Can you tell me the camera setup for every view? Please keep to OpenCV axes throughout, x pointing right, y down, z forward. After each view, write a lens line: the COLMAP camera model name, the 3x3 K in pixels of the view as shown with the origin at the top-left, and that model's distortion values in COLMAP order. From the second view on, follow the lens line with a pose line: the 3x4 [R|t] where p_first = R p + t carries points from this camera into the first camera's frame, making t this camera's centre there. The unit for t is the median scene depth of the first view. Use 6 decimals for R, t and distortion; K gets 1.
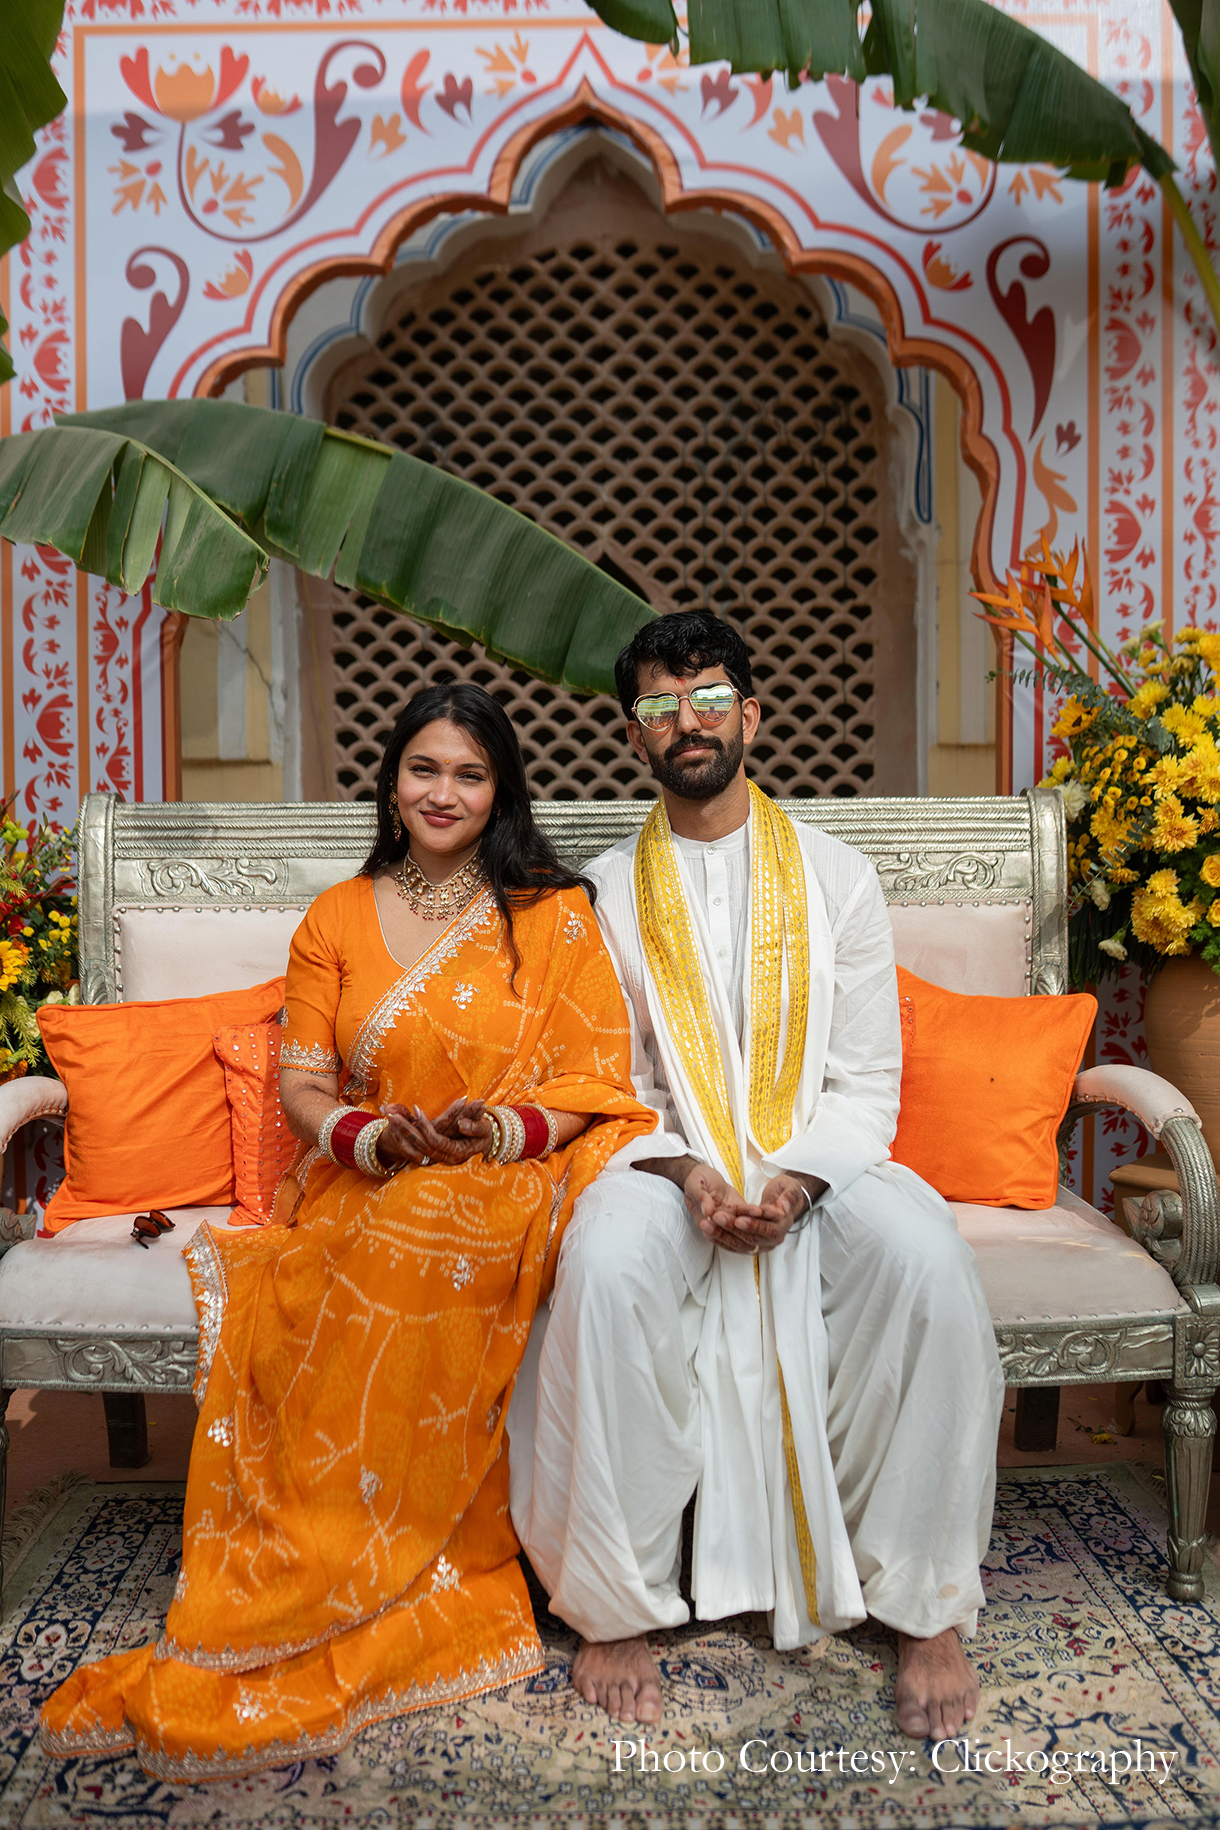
lens RADIAL K [[1743.7, 0, 625.3], [0, 1743.7, 911.1], [0, 0, 1]] dist [-0.030126, 0.000000]
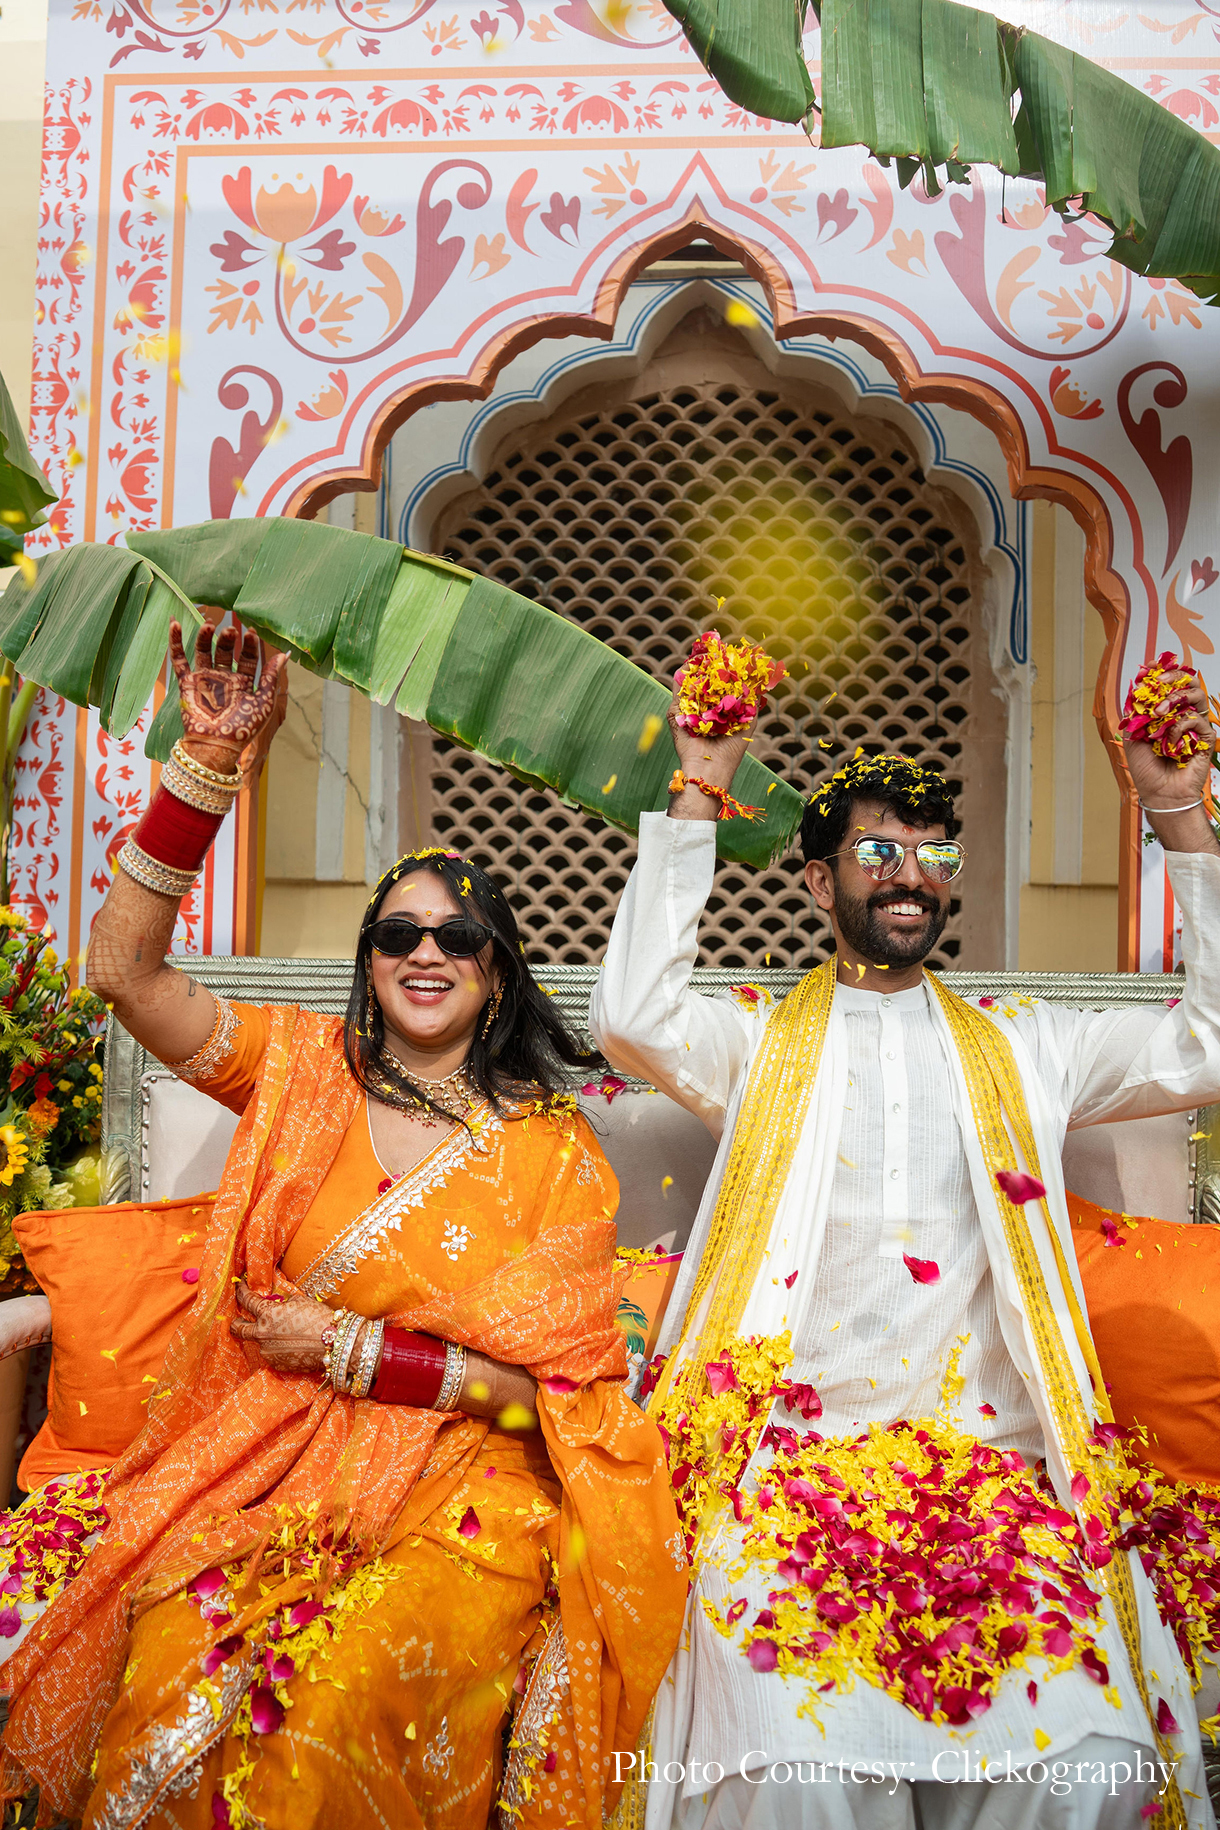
lens RADIAL K [[1354.6, 0, 624.8], [0, 1354.6, 869.5], [0, 0, 1]] dist [-0.005975, -0.024947]
pose [[0.998364, 0.025789, -0.051039, -0.015035], [-0.029099, 0.997448, -0.065197, -0.058344], [0.049228, 0.066575, 0.996566, 0.272410]]
